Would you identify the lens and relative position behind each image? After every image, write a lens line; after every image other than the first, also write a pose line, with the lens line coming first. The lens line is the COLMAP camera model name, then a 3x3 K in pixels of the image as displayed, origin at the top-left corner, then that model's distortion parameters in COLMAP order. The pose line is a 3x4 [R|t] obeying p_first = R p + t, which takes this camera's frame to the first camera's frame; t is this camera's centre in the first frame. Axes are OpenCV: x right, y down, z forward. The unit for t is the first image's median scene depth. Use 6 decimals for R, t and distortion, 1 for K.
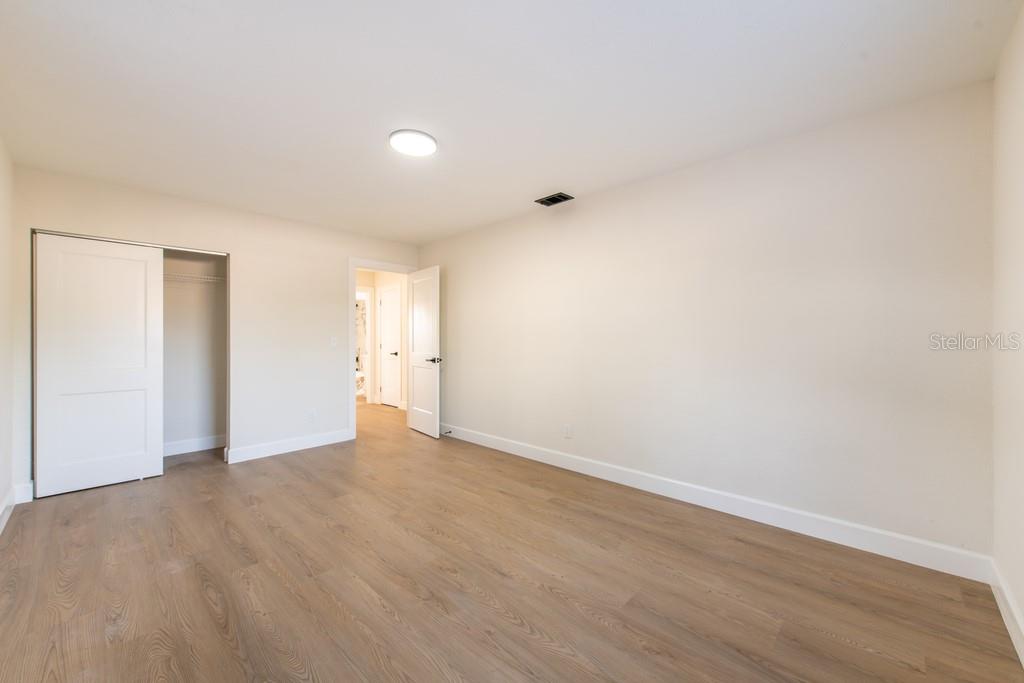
lens RADIAL K [[403.3, 0, 513.0], [0, 403.3, 340.3], [0, 0, 1]] dist [0.011521, -0.000894]
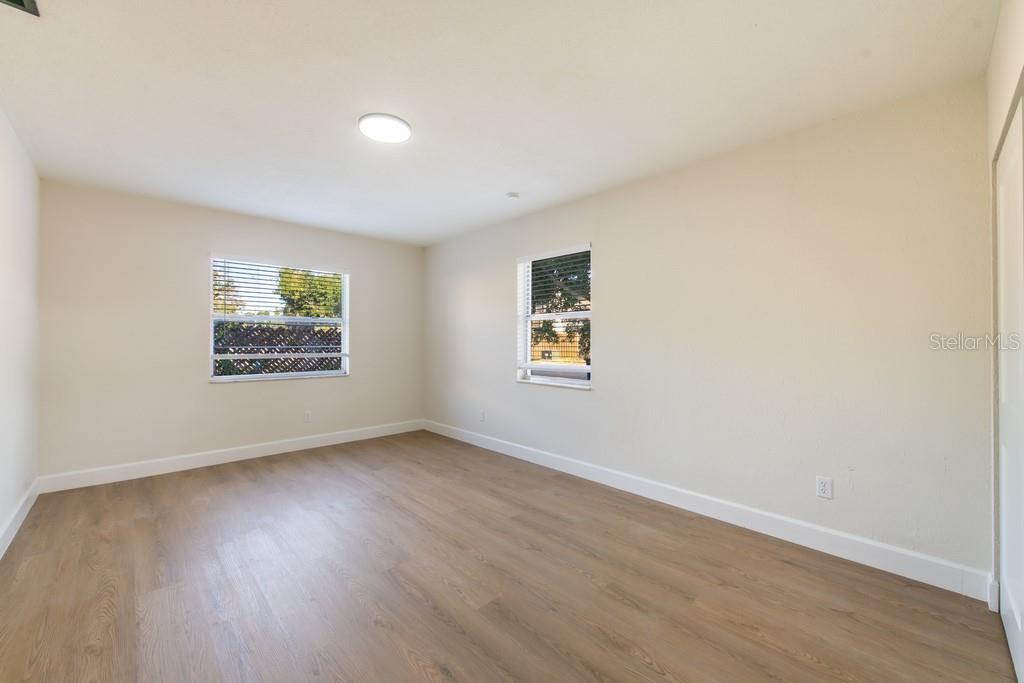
lens RADIAL K [[403.3, 0, 510.8], [0, 403.3, 340.3], [0, 0, 1]] dist [0.011521, -0.000894]
pose [[-0.998850, 0.000784, 0.047948, -0.593249], [0.000862, 0.999998, 0.001601, -0.007161], [-0.047946, 0.001640, -0.998849, 1.944331]]
